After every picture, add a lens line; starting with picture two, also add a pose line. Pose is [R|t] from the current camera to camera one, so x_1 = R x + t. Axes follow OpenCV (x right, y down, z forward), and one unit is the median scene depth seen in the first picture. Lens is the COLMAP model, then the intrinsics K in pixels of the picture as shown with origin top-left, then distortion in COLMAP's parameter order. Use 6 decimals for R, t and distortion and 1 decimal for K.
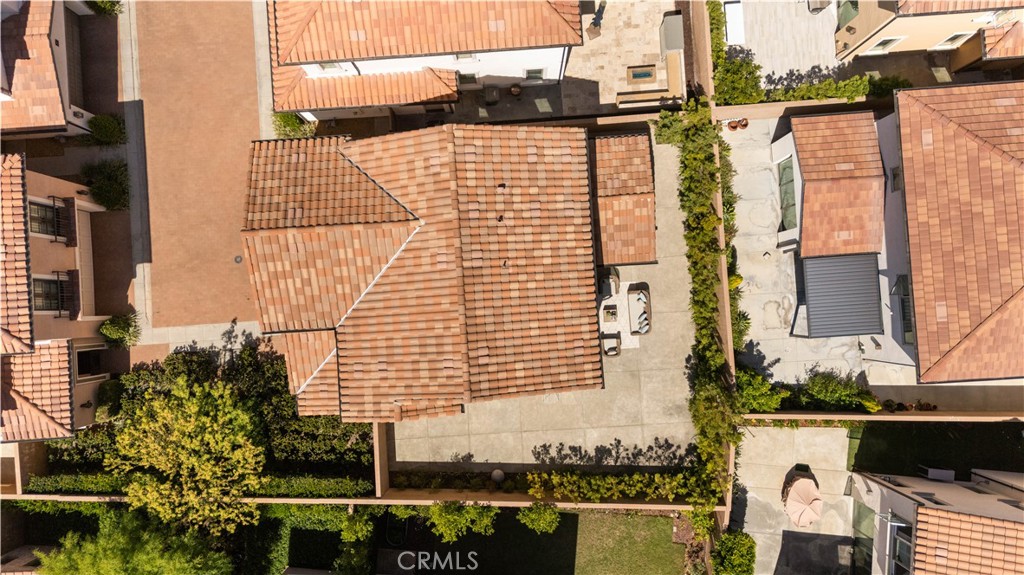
lens RADIAL K [[767.1, 0, 512.0], [0, 767.1, 287.5], [0, 0, 1]] dist [0.087623, -0.068012]
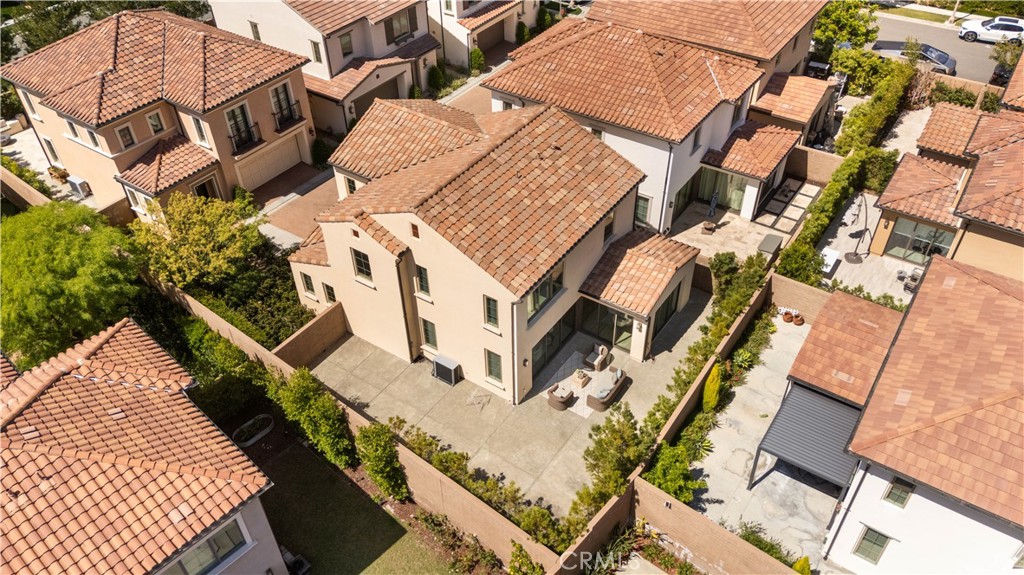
lens RADIAL K [[763.2, 0, 512.0], [0, 763.2, 287.5], [0, 0, 1]] dist [0.044312, -0.004803]
pose [[0.786136, 0.401675, -0.469731, 0.453443], [-0.617395, 0.545430, -0.566859, 0.552037], [0.028512, 0.735639, 0.676774, 0.286387]]
